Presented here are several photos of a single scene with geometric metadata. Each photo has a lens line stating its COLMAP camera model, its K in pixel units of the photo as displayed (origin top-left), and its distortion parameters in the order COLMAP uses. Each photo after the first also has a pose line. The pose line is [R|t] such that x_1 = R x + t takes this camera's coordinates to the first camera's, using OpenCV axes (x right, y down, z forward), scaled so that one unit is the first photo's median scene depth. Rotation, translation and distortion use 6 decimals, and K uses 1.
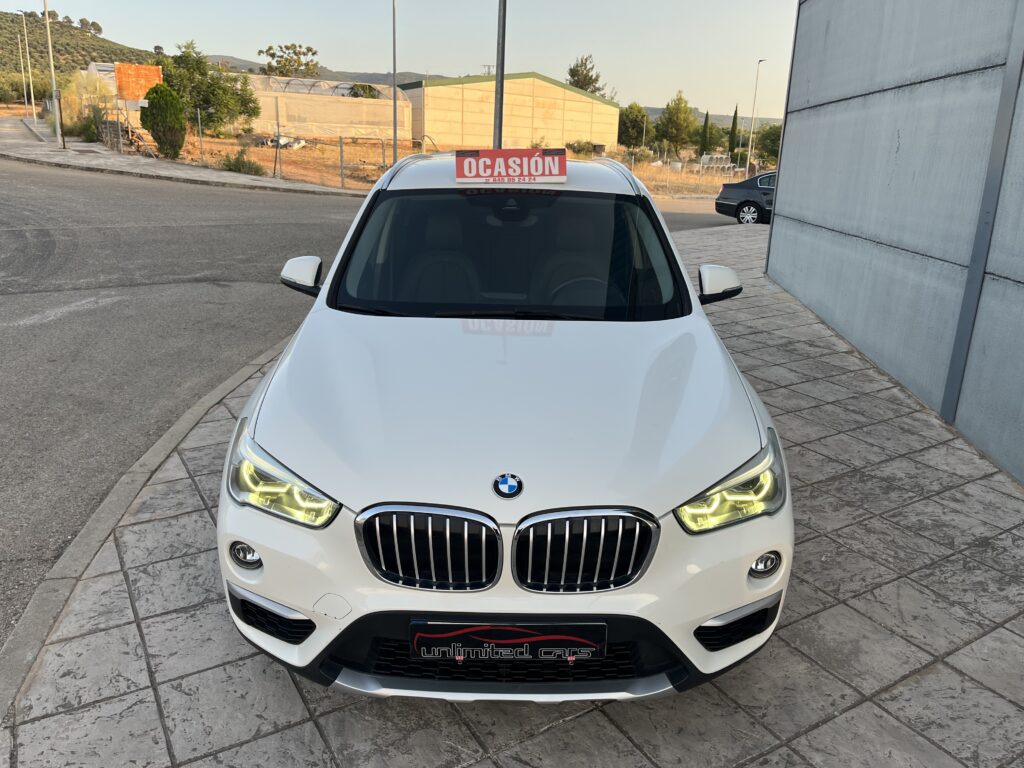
lens RADIAL K [[778.2, 0, 511.7], [0, 778.2, 390.4], [0, 0, 1]] dist [0.059288, -0.080109]
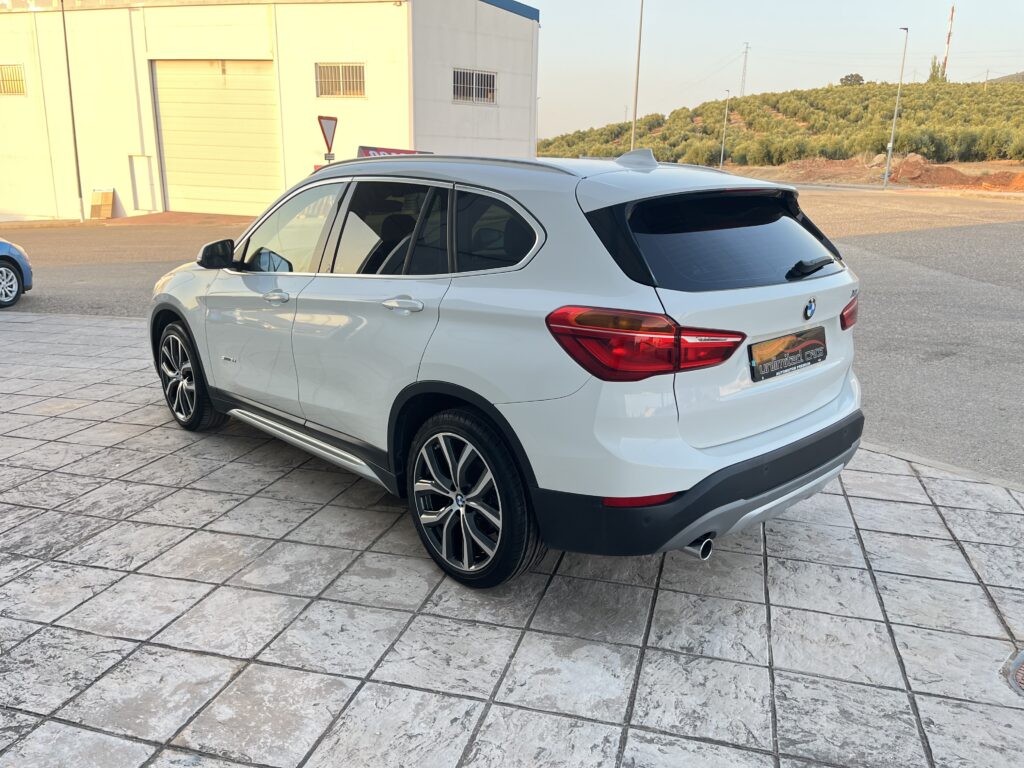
lens RADIAL K [[778.2, 0, 521.0], [0, 778.2, 378.7], [0, 0, 1]] dist [0.059288, -0.080109]
pose [[-0.725620, 0.146838, -0.672245, 0.722516], [-0.234862, 0.865443, 0.442548, -0.581495], [0.646773, 0.479007, -0.593496, 2.008430]]
